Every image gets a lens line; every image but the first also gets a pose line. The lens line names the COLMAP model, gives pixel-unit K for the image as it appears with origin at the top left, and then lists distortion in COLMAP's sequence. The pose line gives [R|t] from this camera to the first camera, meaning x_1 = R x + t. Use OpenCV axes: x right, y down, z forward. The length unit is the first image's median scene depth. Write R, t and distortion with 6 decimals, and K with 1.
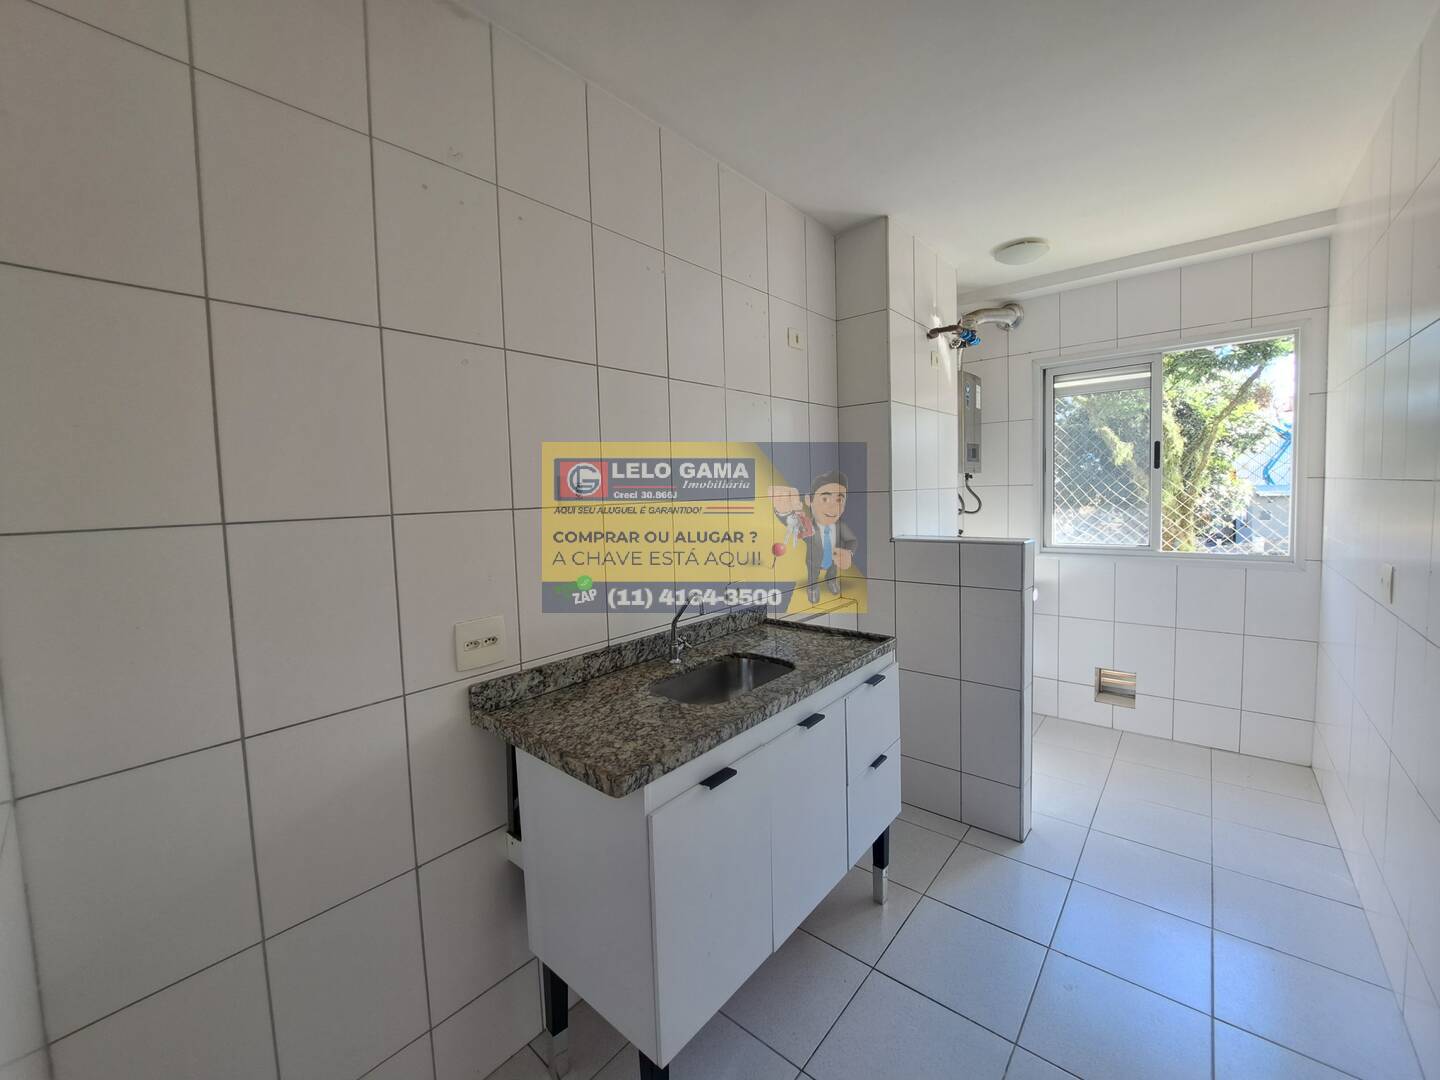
lens RADIAL K [[584.8, 0, 725.4], [0, 584.8, 526.6], [0, 0, 1]] dist [0.019396, -0.013286]
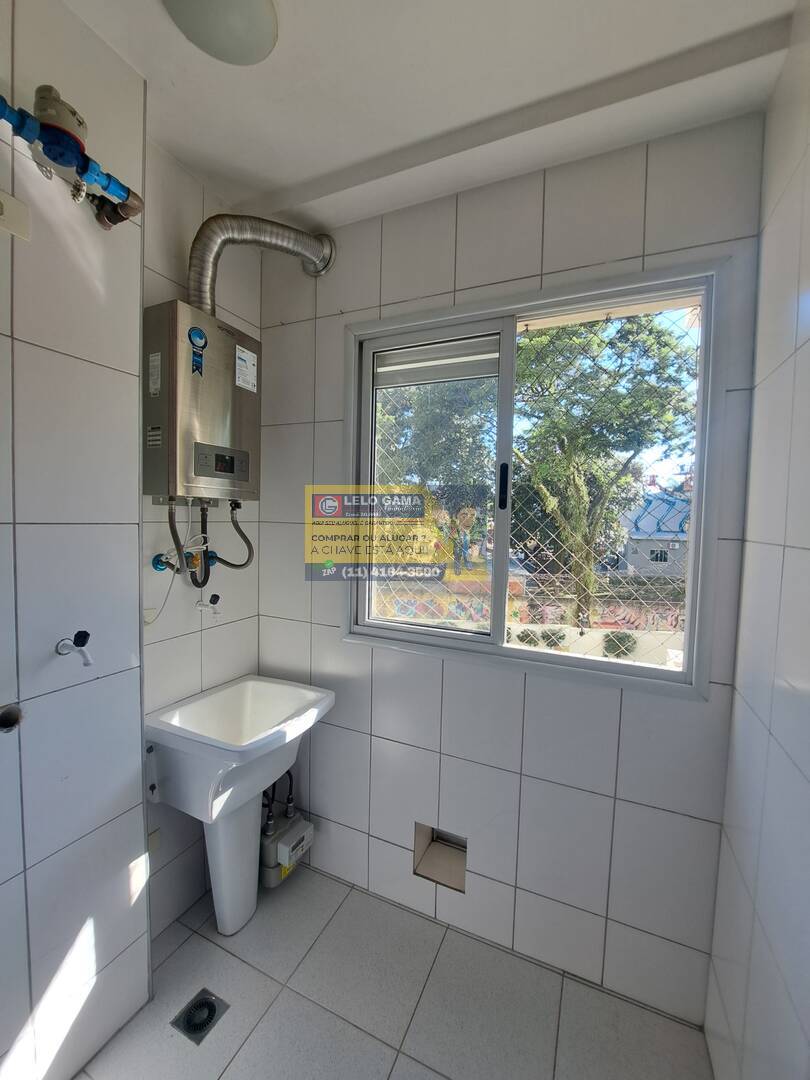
lens RADIAL K [[438.6, 0, 405.0], [0, 438.6, 540.0], [0, 0, 1]] dist [0.019396, -0.013286]
pose [[0.965030, 0.042926, 0.258602, 0.068699], [-0.039739, 0.999056, -0.017540, -0.007256], [-0.259111, 0.006650, 0.965825, 0.077664]]
